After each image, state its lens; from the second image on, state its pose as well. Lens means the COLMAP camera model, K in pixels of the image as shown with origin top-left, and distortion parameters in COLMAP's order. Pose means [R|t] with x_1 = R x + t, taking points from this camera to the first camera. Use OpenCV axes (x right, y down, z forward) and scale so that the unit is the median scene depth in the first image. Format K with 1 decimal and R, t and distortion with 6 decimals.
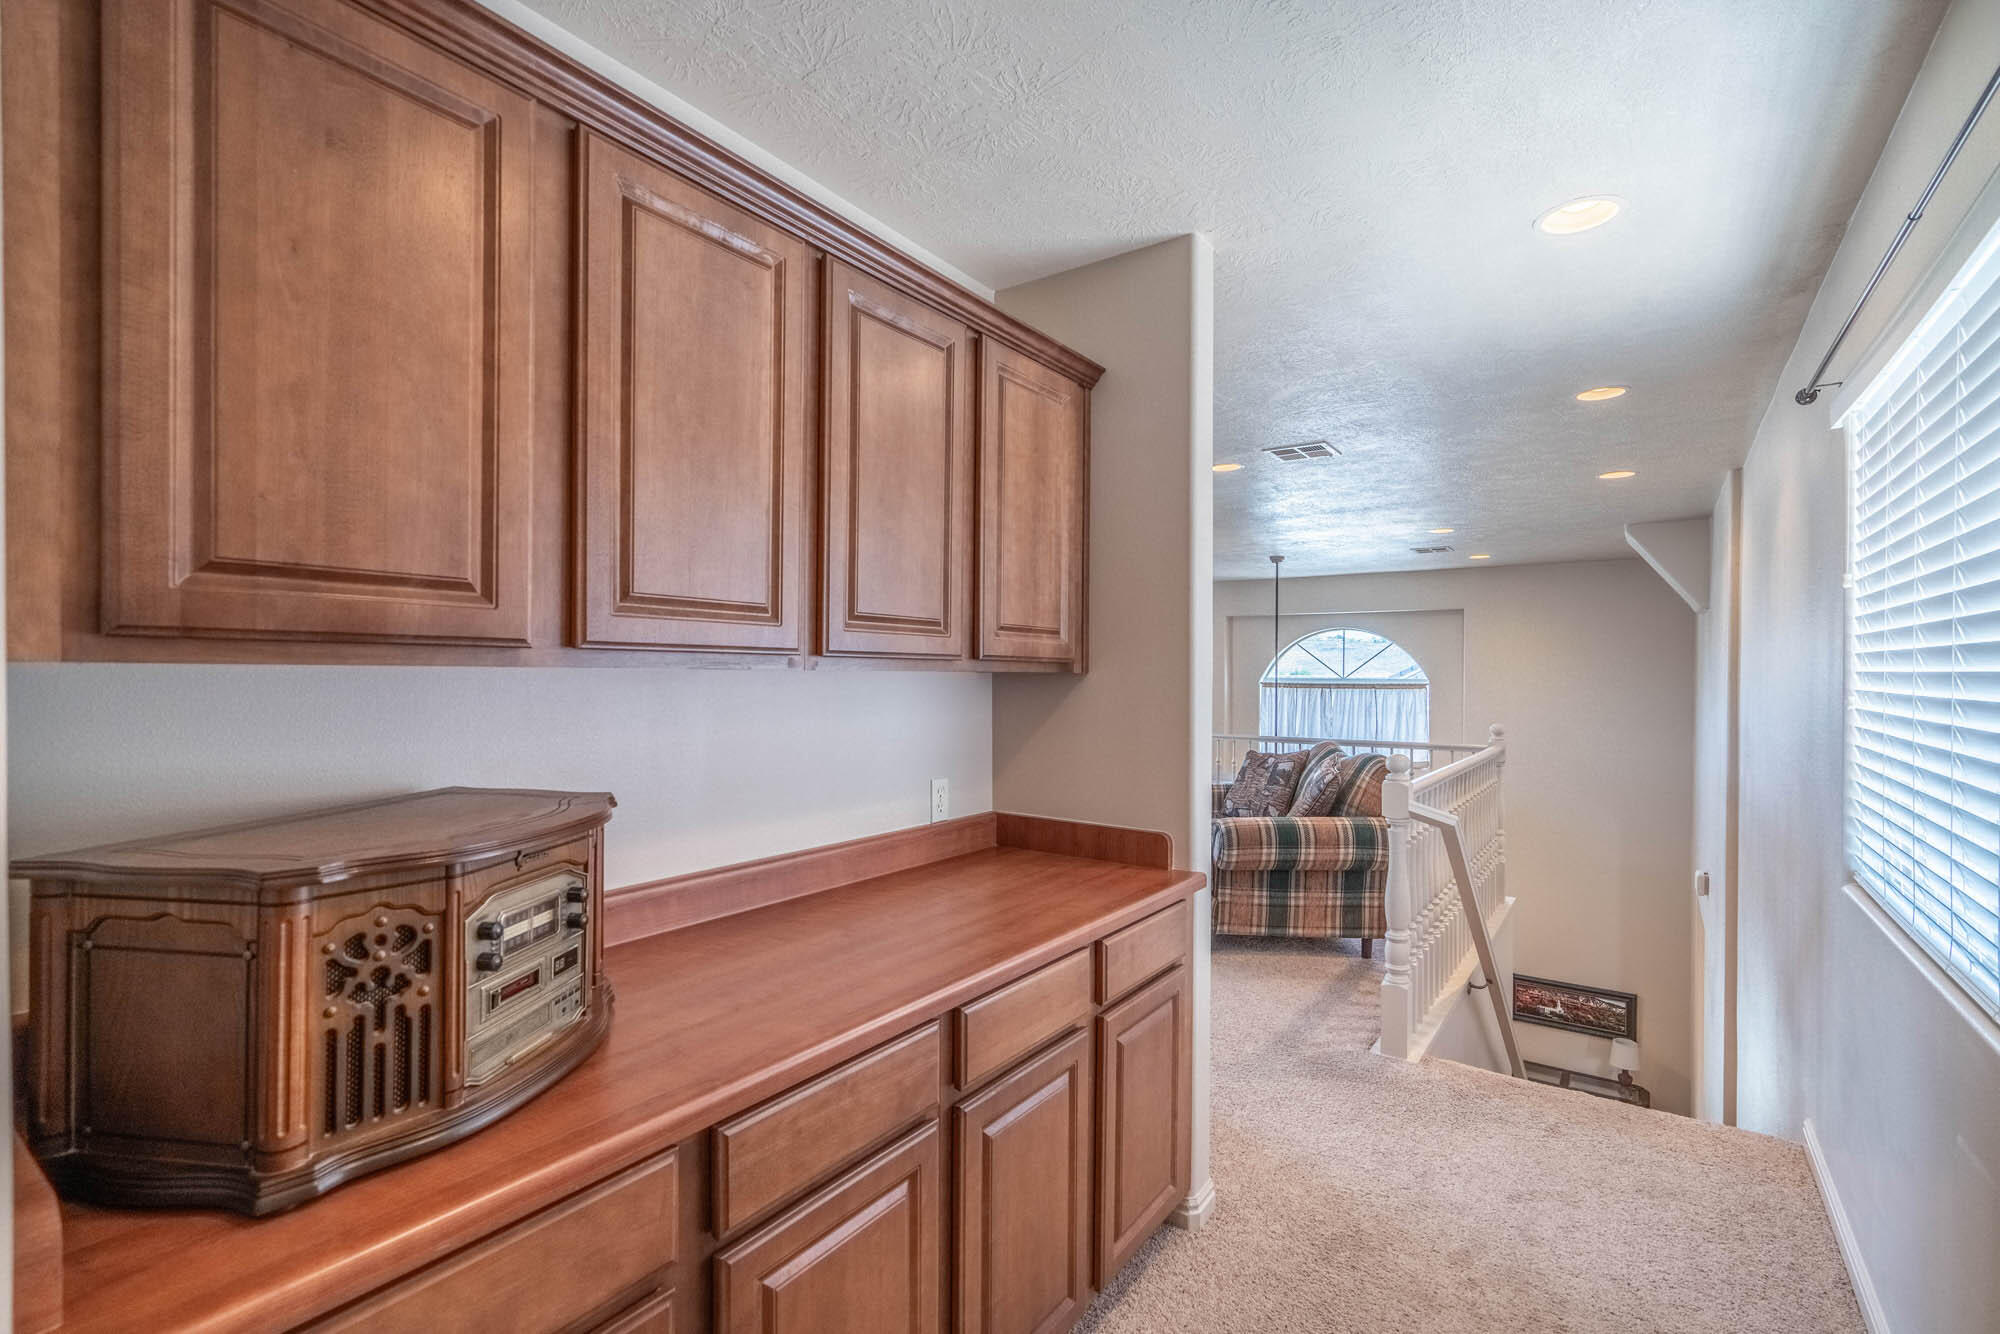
lens RADIAL K [[898.9, 0, 990.9], [0, 898.9, 680.8], [0, 0, 1]] dist [0.003008, 0.000814]
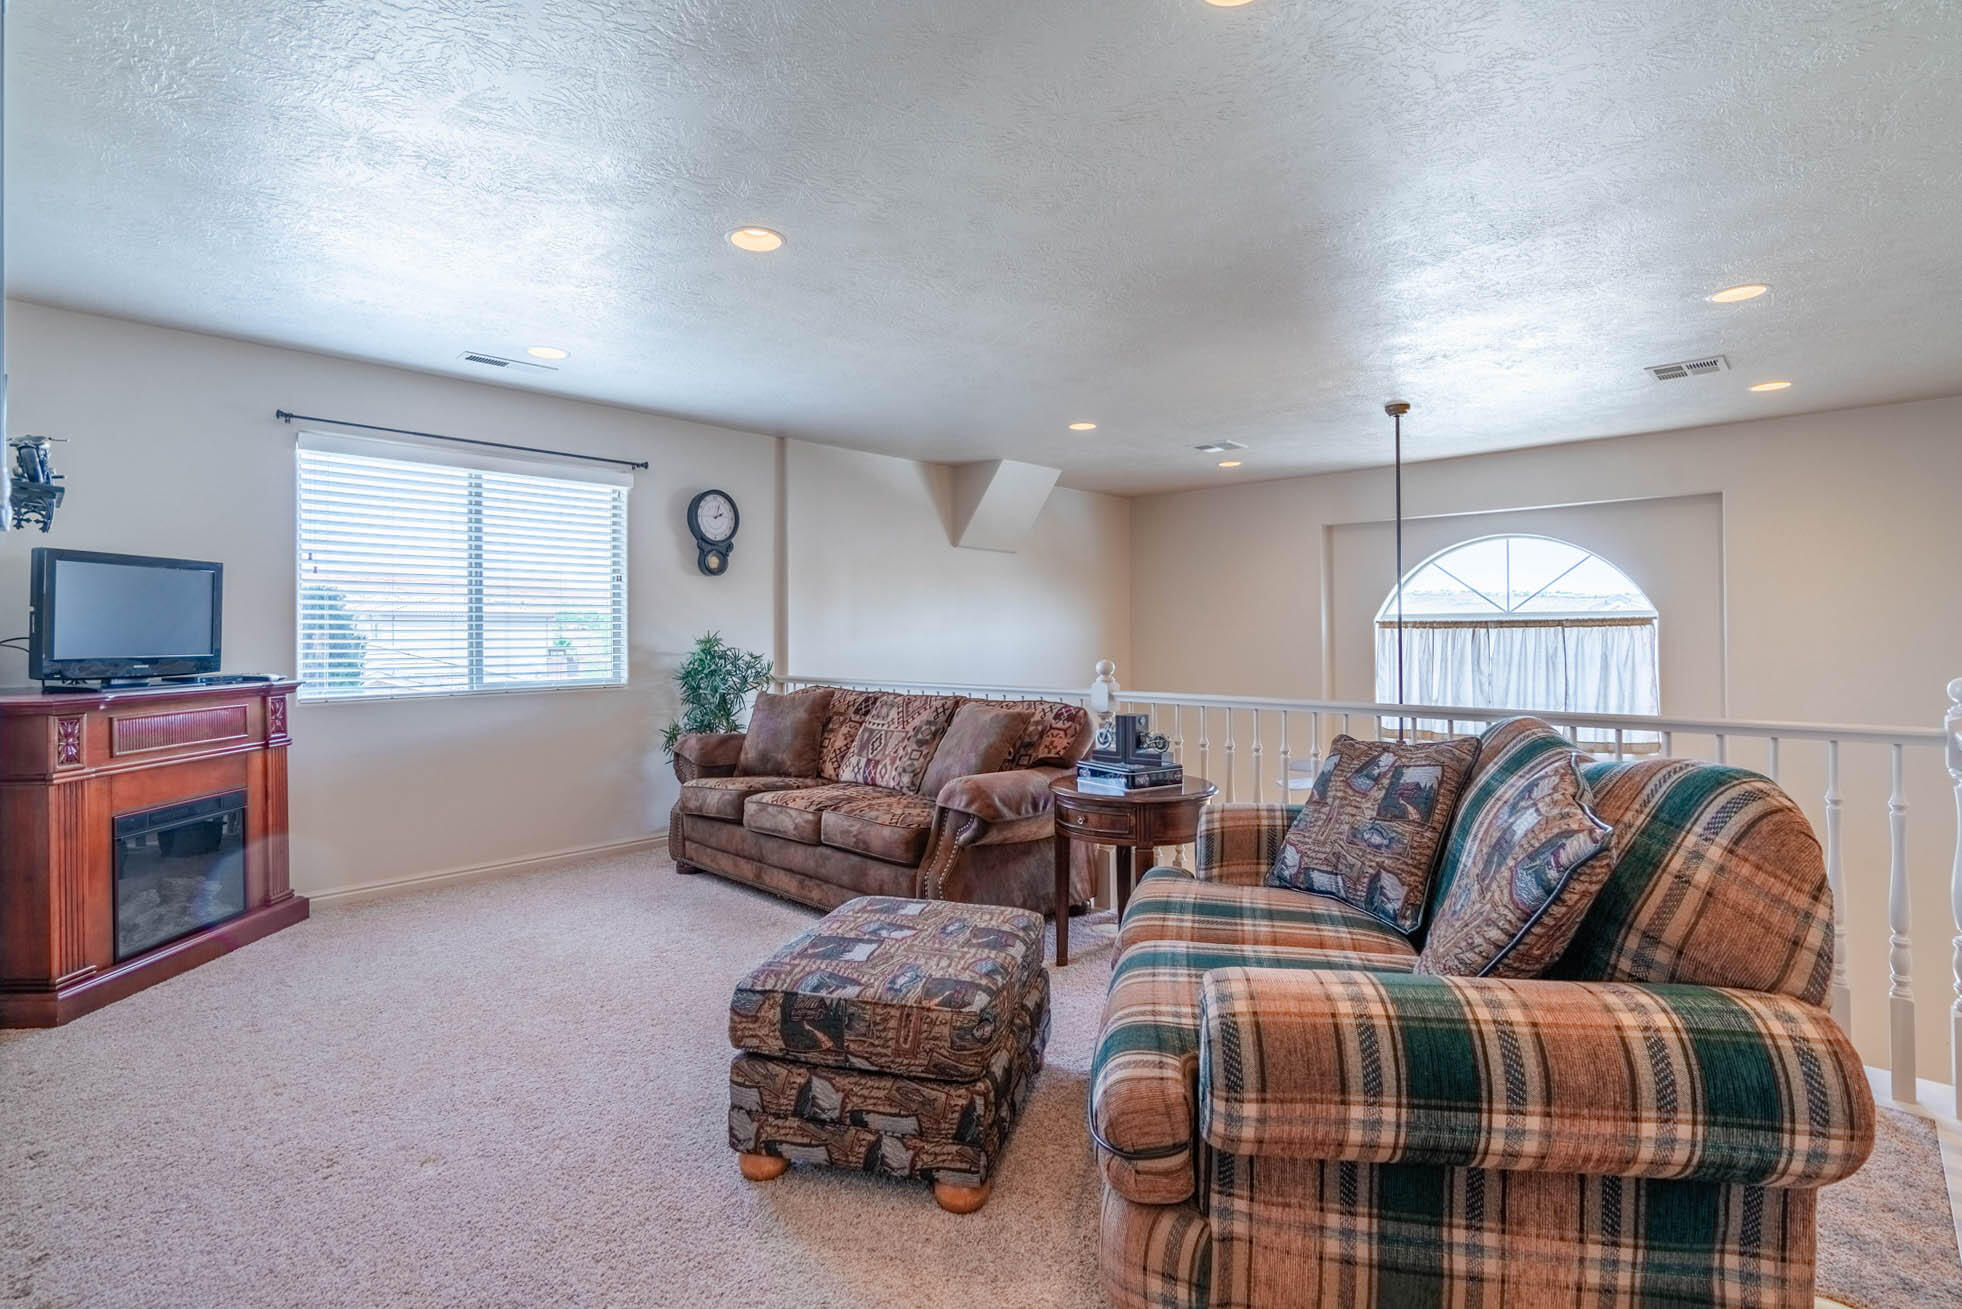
lens RADIAL K [[923.4, 0, 986.1], [0, 923.4, 619.1], [0, 0, 1]] dist [0.003230, 0.000631]
pose [[0.993262, -0.007323, -0.115659, 0.170857], [0.004552, 0.999696, -0.024212, 0.029698], [0.115801, 0.023523, 0.992994, 0.530032]]
